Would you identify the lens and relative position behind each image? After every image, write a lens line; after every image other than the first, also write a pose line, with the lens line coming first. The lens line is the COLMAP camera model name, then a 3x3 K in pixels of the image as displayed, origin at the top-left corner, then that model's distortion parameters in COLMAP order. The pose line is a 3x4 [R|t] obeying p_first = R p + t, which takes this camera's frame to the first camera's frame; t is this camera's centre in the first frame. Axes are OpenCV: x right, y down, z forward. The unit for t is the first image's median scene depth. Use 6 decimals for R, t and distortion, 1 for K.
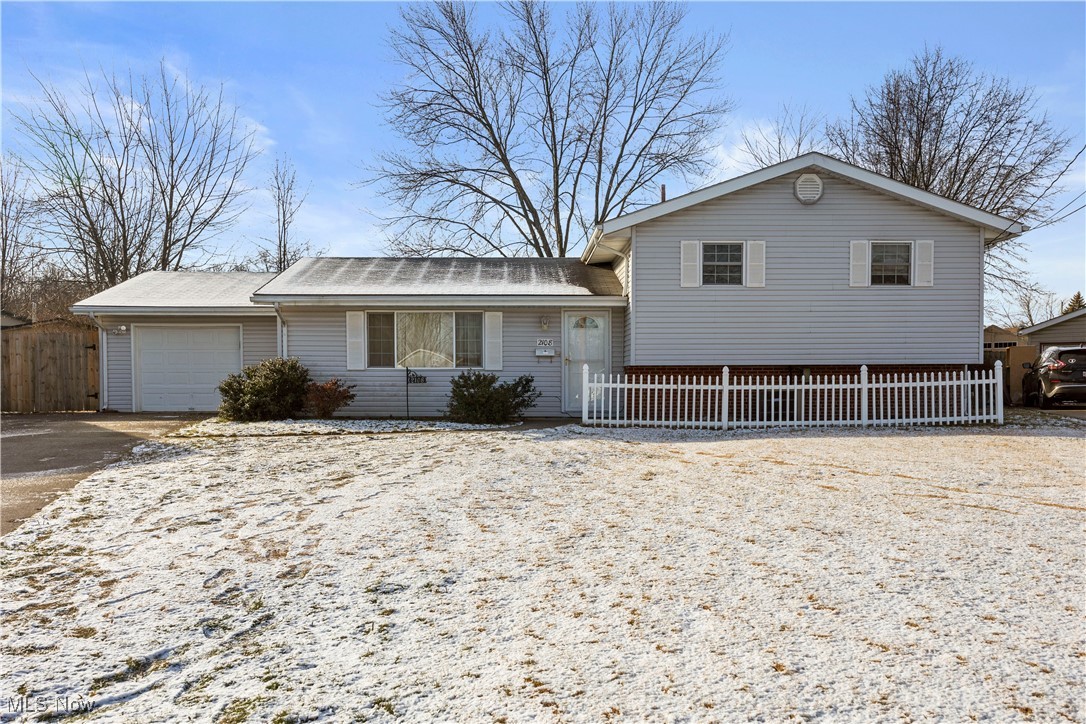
lens RADIAL K [[879.5, 0, 543.0], [0, 879.5, 360.1], [0, 0, 1]] dist [0.005695, 0.002595]
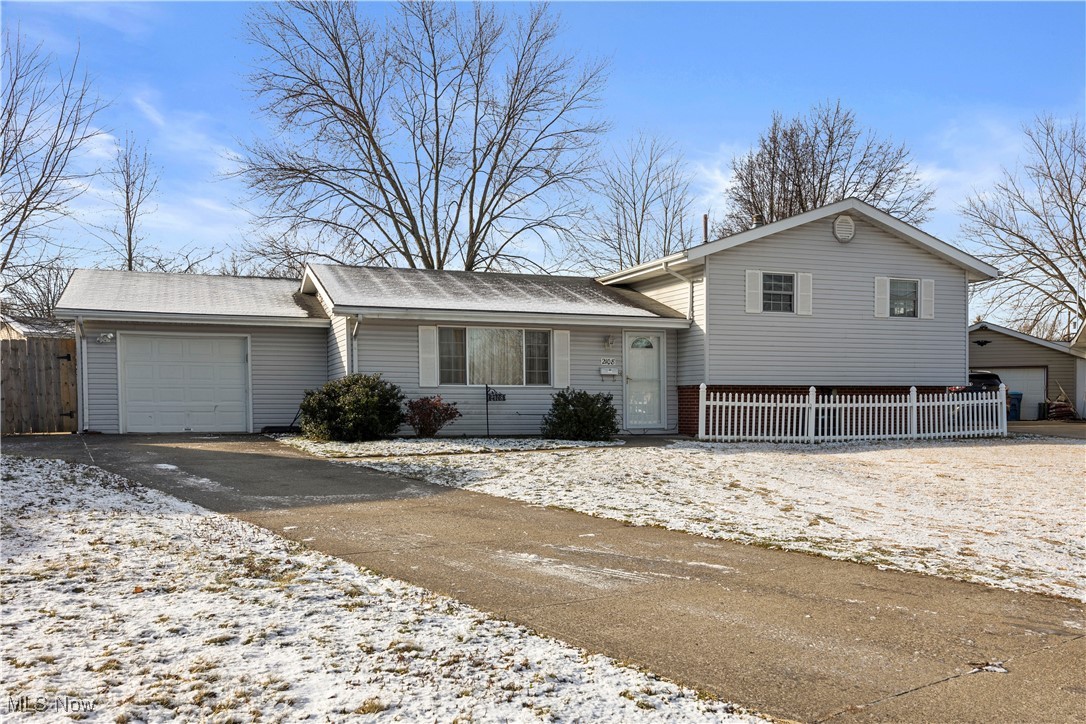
lens RADIAL K [[969.1, 0, 542.9], [0, 969.1, 364.9], [0, 0, 1]] dist [0.003521, -0.002268]
pose [[0.943192, 0.015263, 0.331896, -0.459616], [-0.010953, 0.999830, -0.014852, 0.001616], [-0.332067, 0.010373, 0.943199, -0.037185]]
